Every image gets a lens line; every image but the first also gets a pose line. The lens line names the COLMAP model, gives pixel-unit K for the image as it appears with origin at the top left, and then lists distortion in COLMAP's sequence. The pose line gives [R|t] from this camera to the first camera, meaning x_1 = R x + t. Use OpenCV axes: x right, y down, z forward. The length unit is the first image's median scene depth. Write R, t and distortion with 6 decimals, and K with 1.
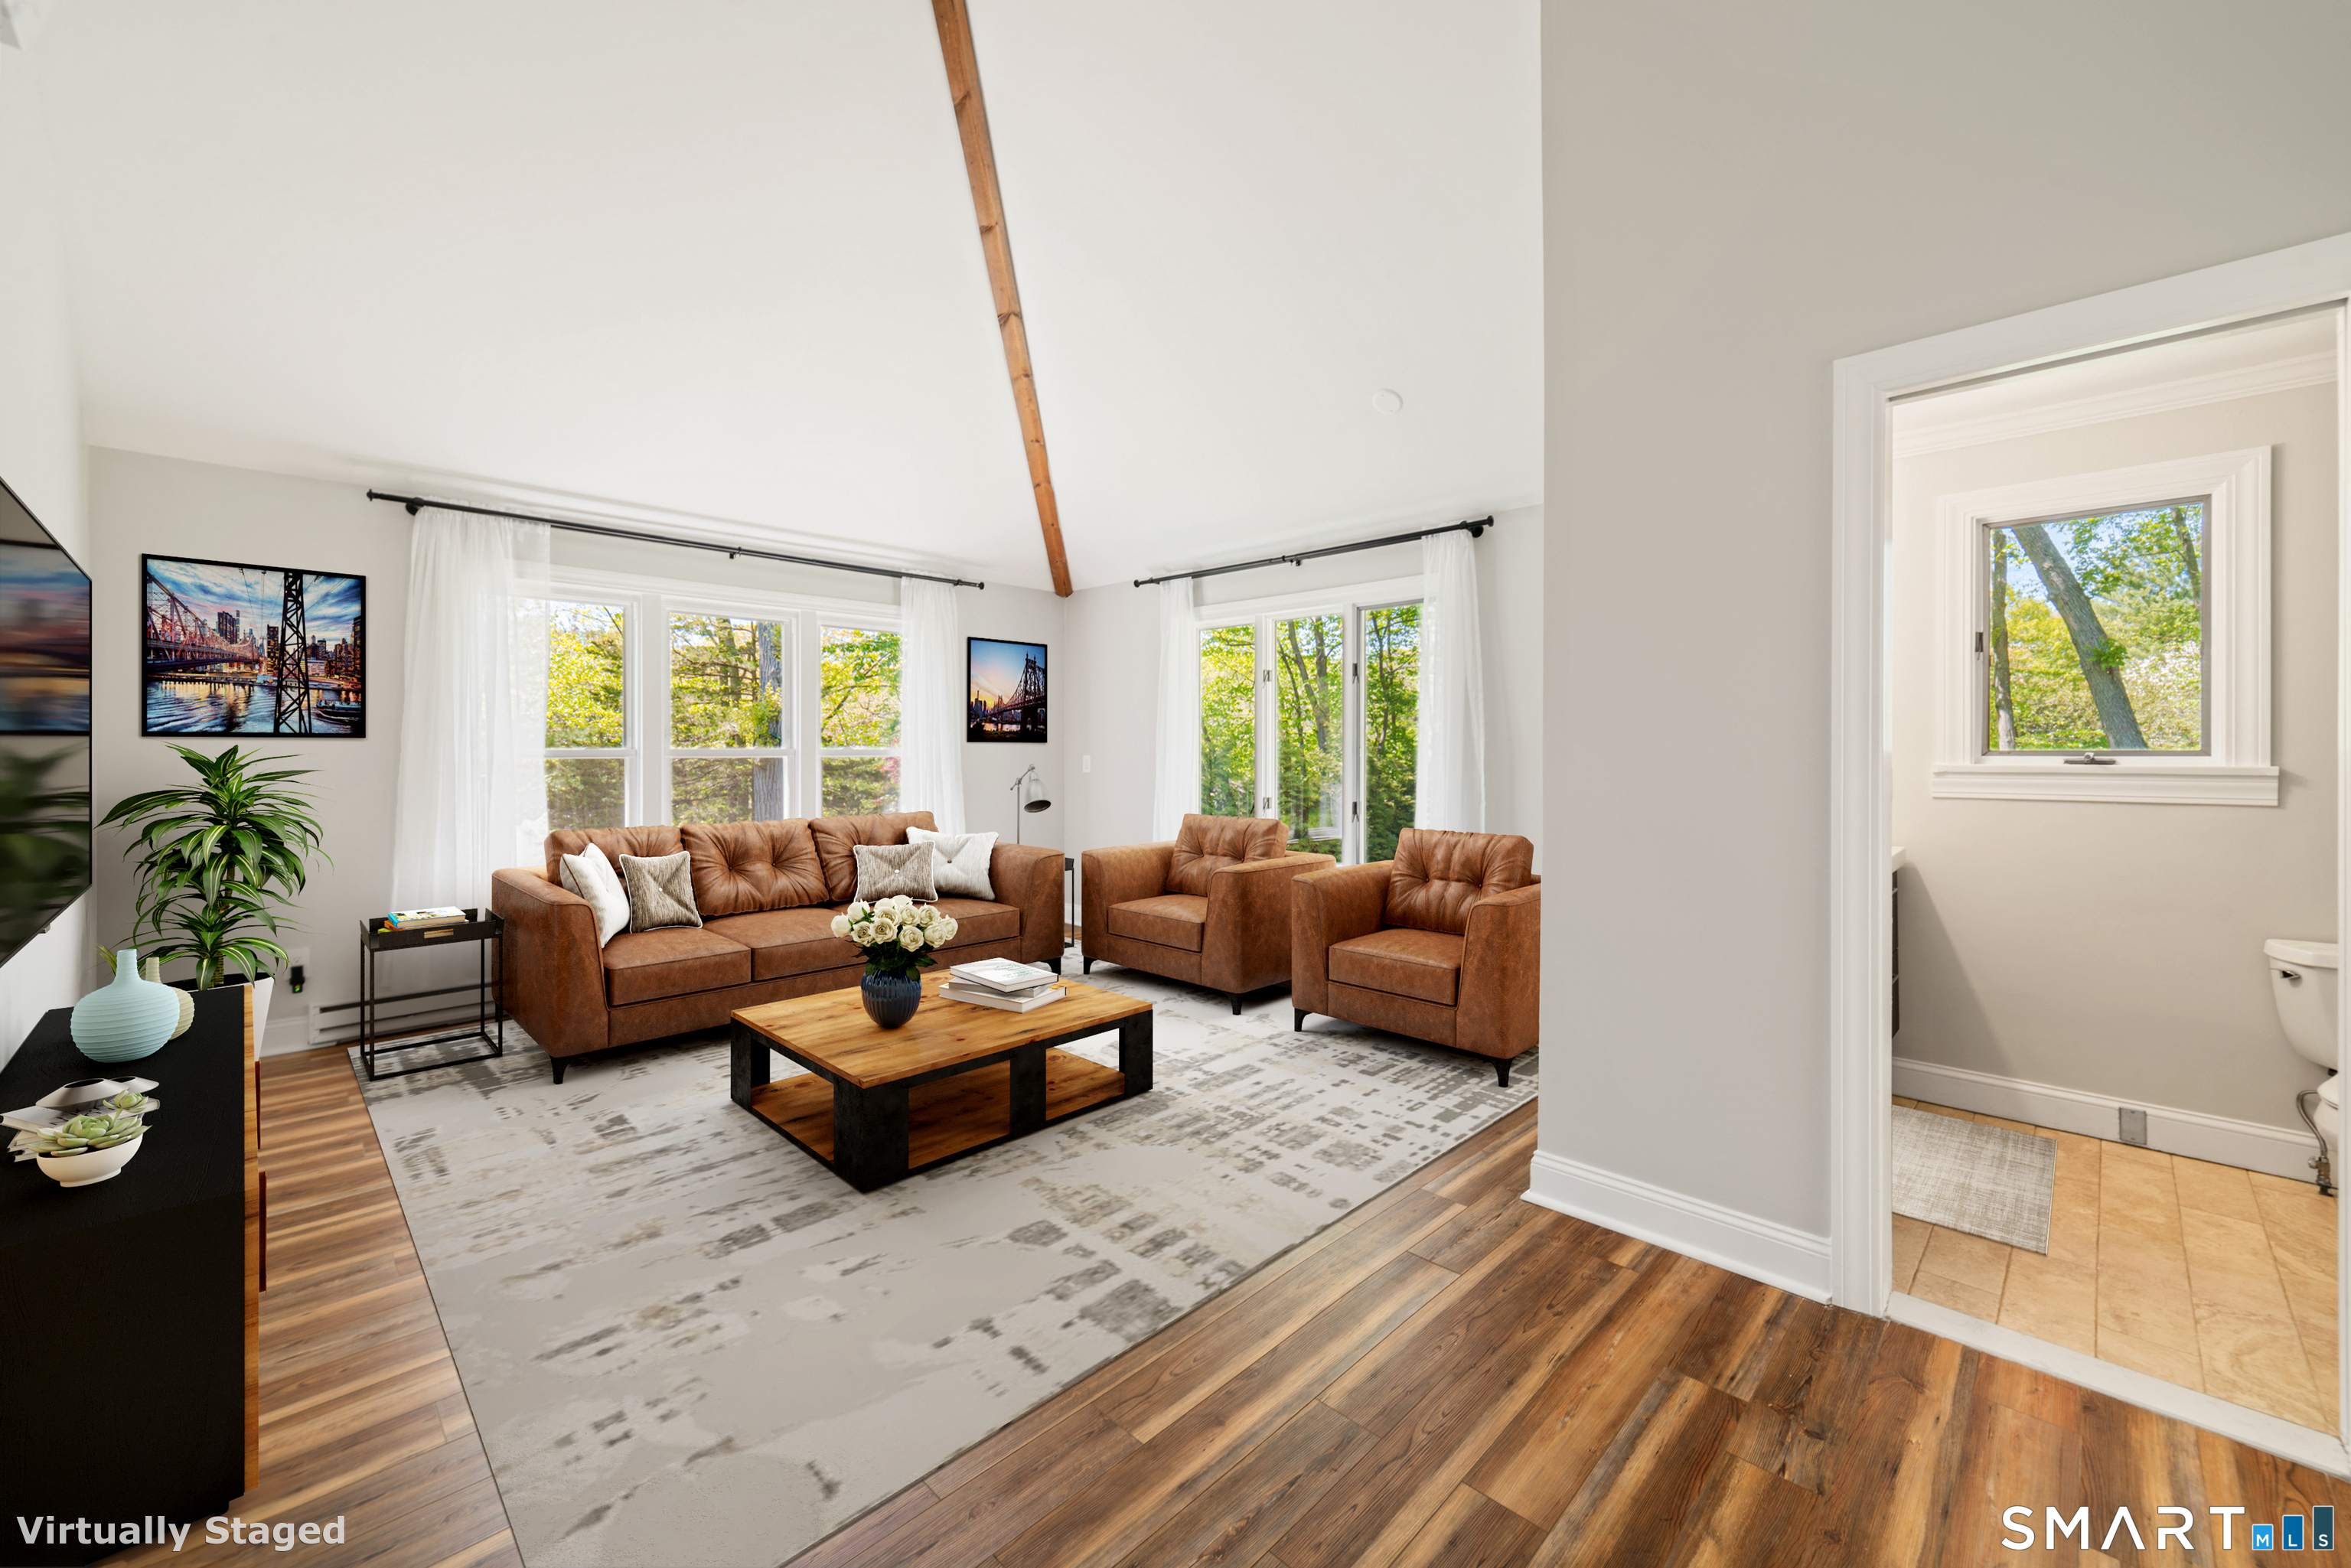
lens RADIAL K [[916.8, 0, 1177.8], [0, 916.8, 753.2], [0, 0, 1]] dist [-0.000196, 0.000014]
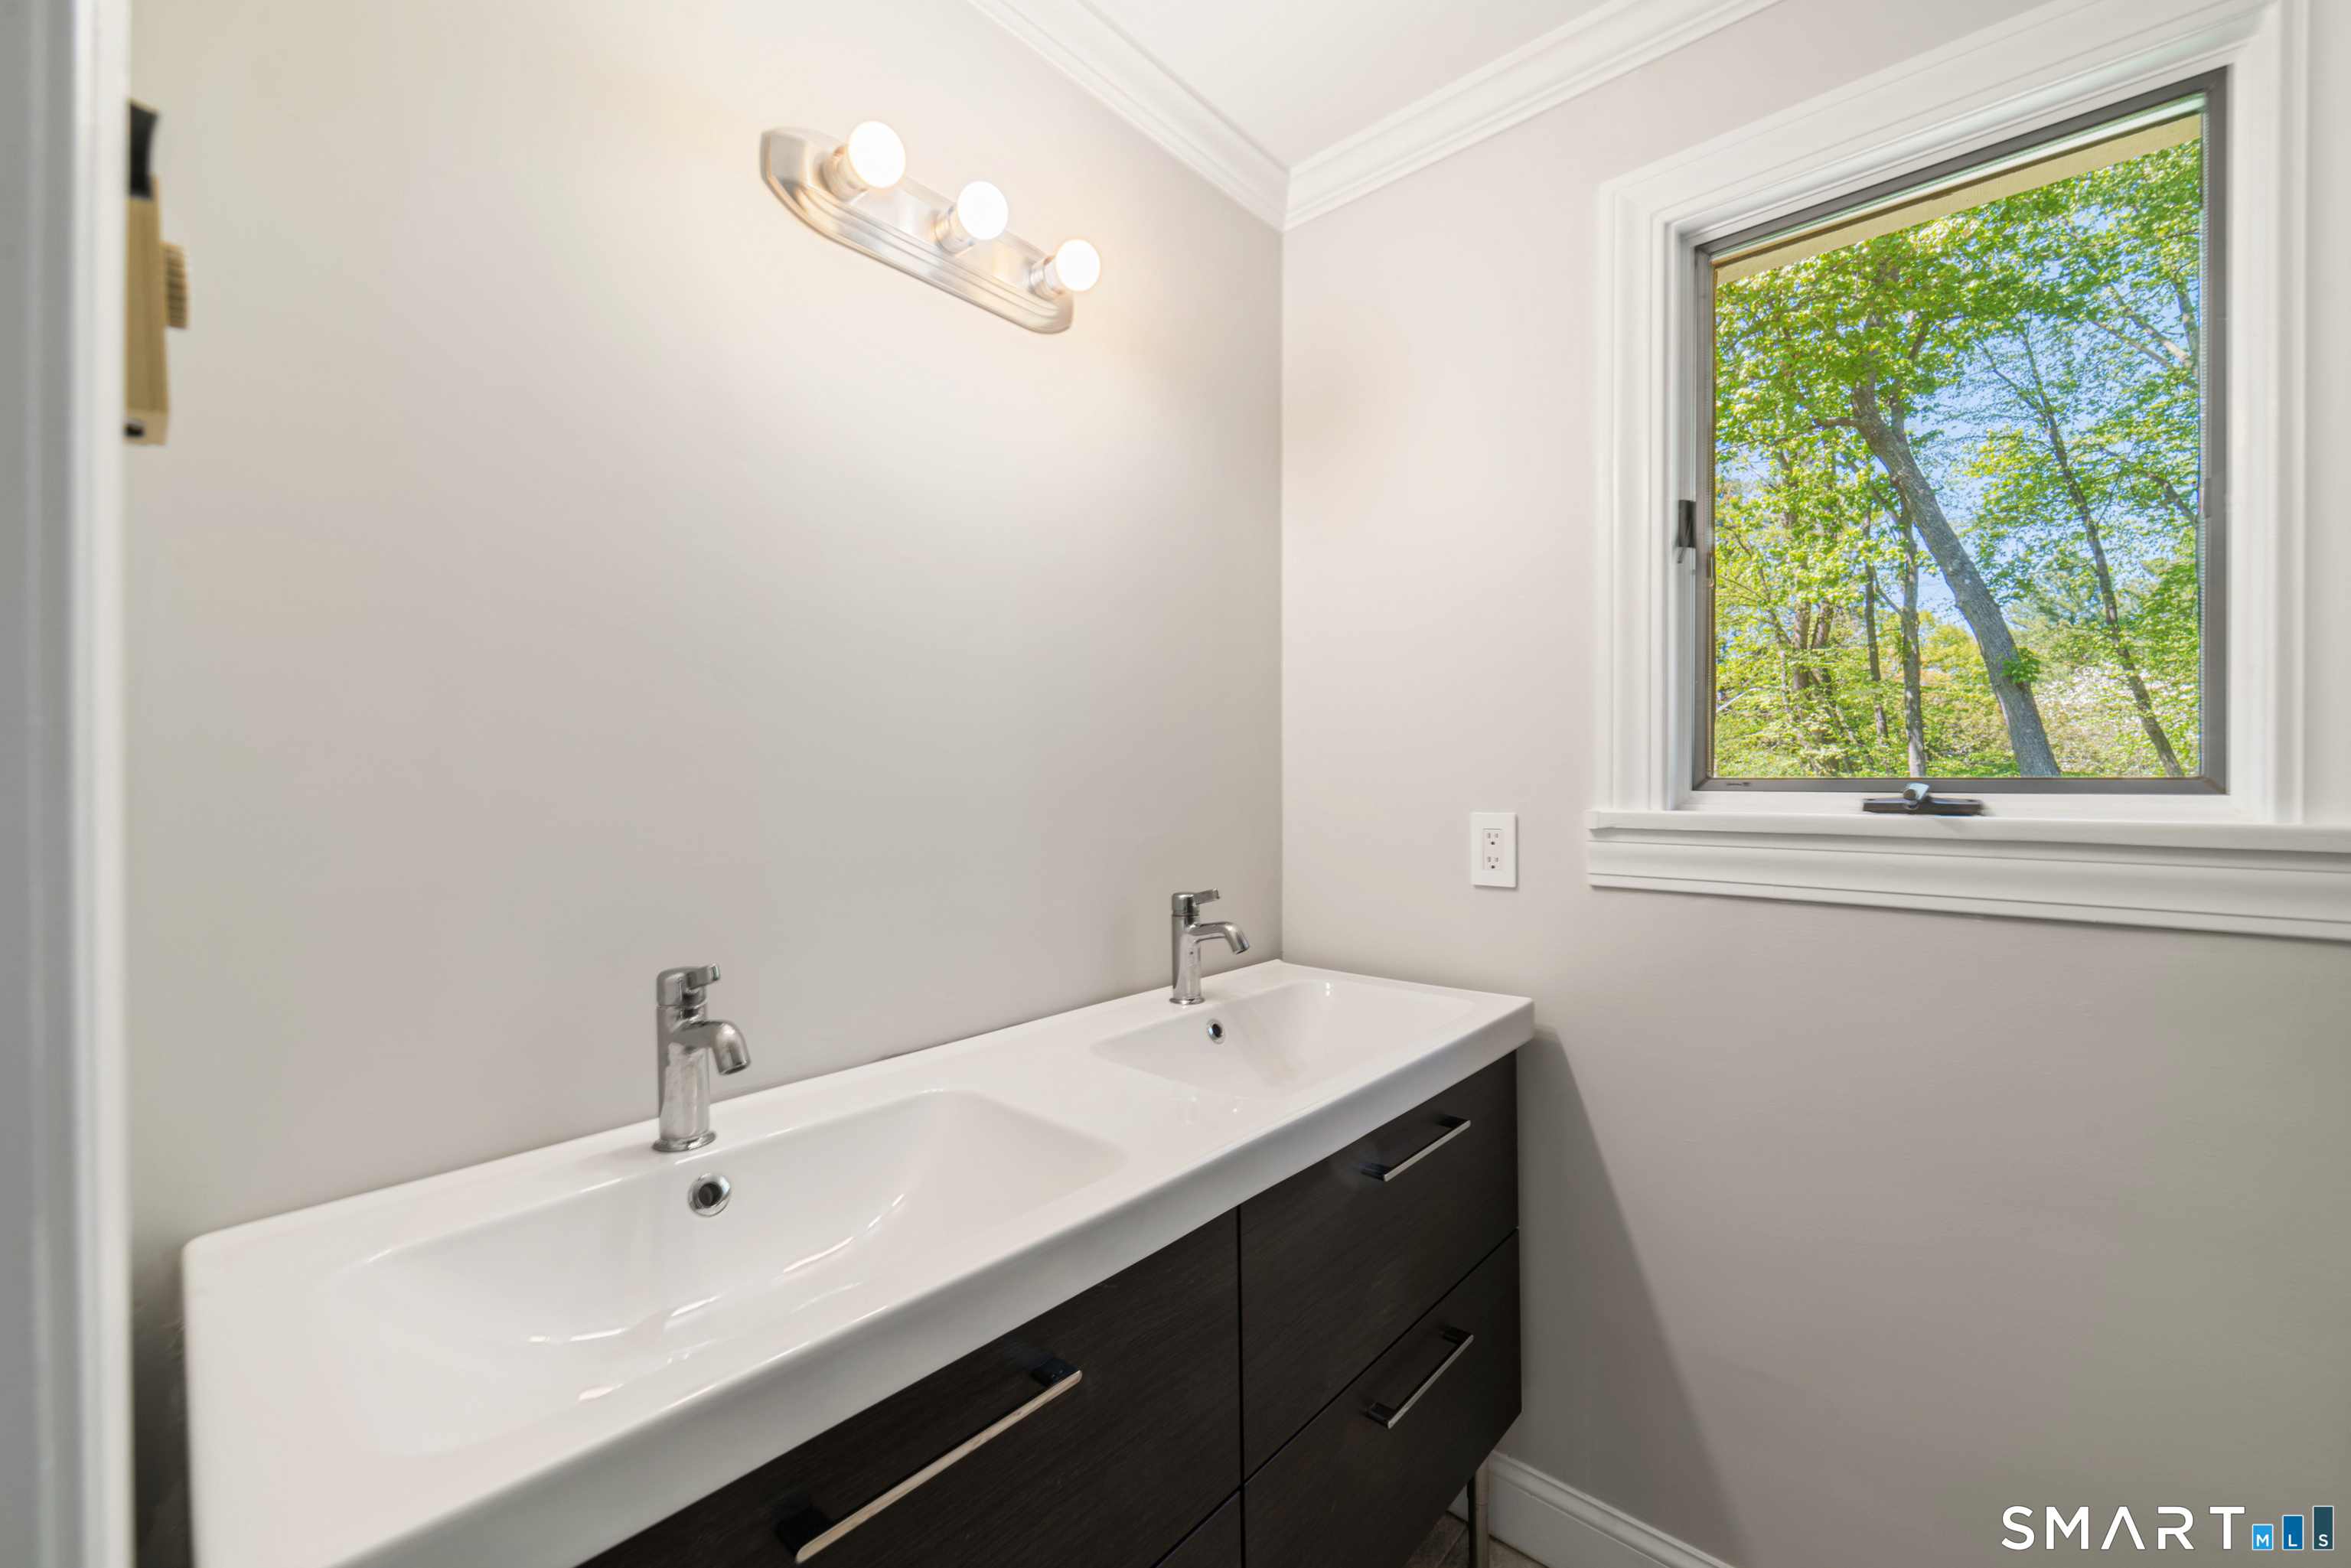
lens RADIAL K [[935.1, 0, 1175.5], [0, 935.1, 784.0], [0, 0, 1]] dist [-0.000002, -0.000070]
pose [[0.998474, 0.000163, 0.055217, 0.604864], [-0.000389, 0.999992, 0.004088, -0.001929], [-0.055216, -0.004103, 0.998466, 0.570717]]
